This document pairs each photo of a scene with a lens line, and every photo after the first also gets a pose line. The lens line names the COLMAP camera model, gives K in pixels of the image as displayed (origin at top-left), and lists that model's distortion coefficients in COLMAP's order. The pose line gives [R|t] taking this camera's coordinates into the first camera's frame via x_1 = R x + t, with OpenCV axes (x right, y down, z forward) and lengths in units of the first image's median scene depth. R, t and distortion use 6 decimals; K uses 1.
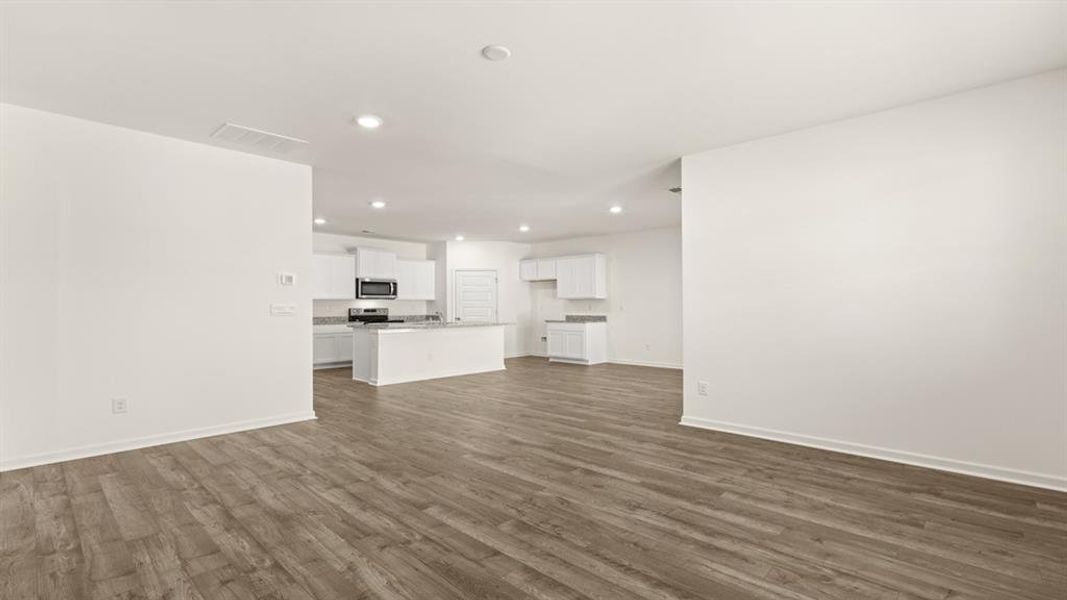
lens RADIAL K [[474.3, 0, 537.6], [0, 474.3, 300.0], [0, 0, 1]] dist [-0.012622, 0.001097]
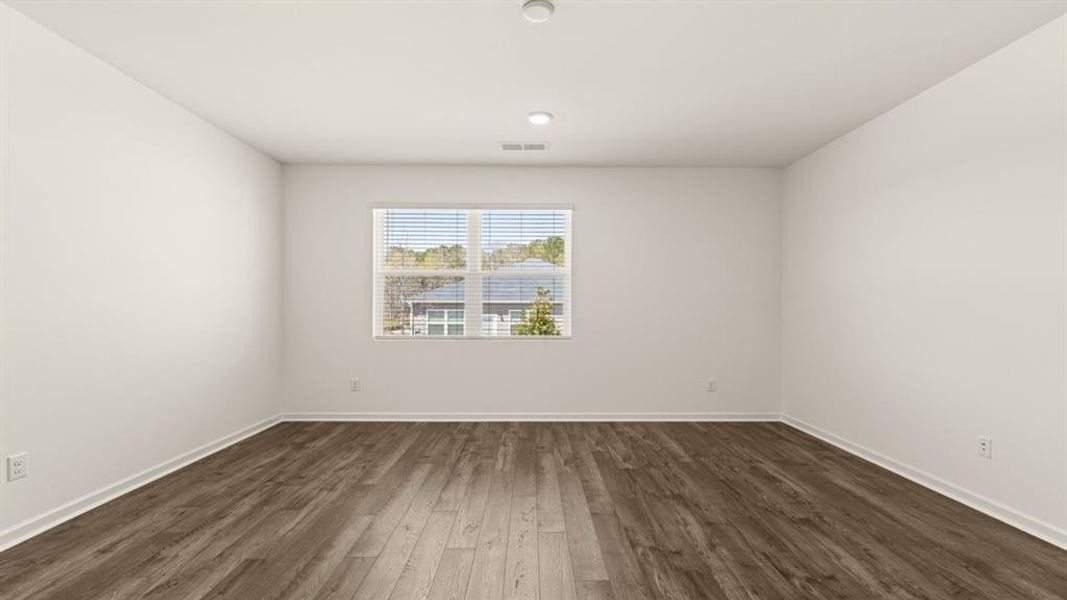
lens RADIAL K [[474.3, 0, 535.1], [0, 474.3, 315.7], [0, 0, 1]] dist [-0.012622, 0.001097]
pose [[-0.683870, -0.011371, 0.729515, -0.639455], [-0.009354, 0.999933, 0.006818, 0.017684], [-0.729544, -0.002161, -0.683931, 1.444920]]
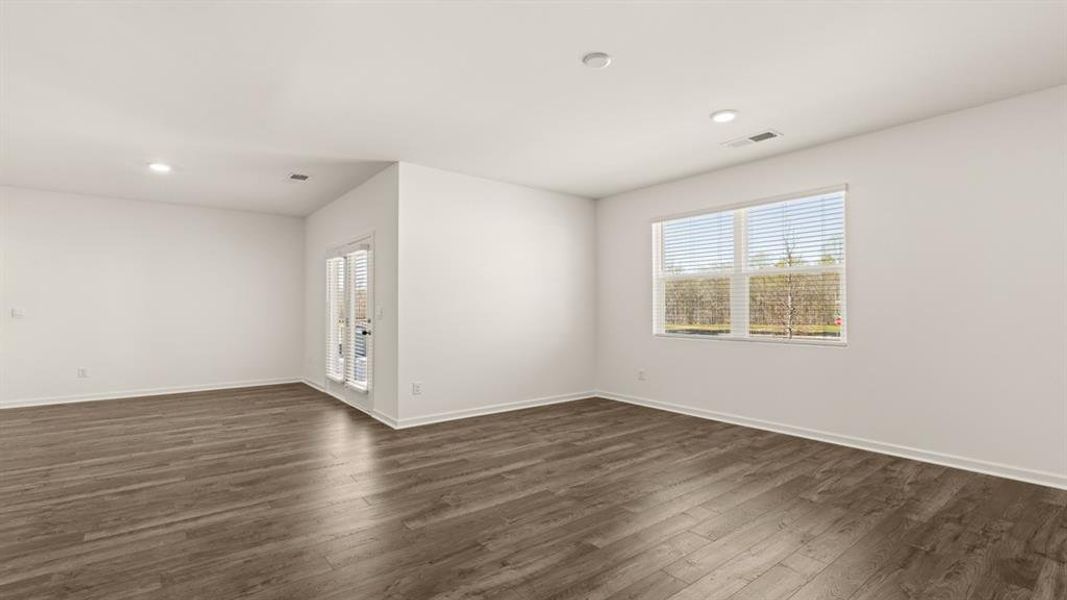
lens RADIAL K [[474.3, 0, 534.3], [0, 474.3, 302.0], [0, 0, 1]] dist [-0.012622, 0.001097]
pose [[0.161355, 0.016918, 0.986751, -1.007200], [-0.010103, 0.999829, -0.015490, 0.013261], [-0.986845, -0.007470, 0.161498, 0.886849]]
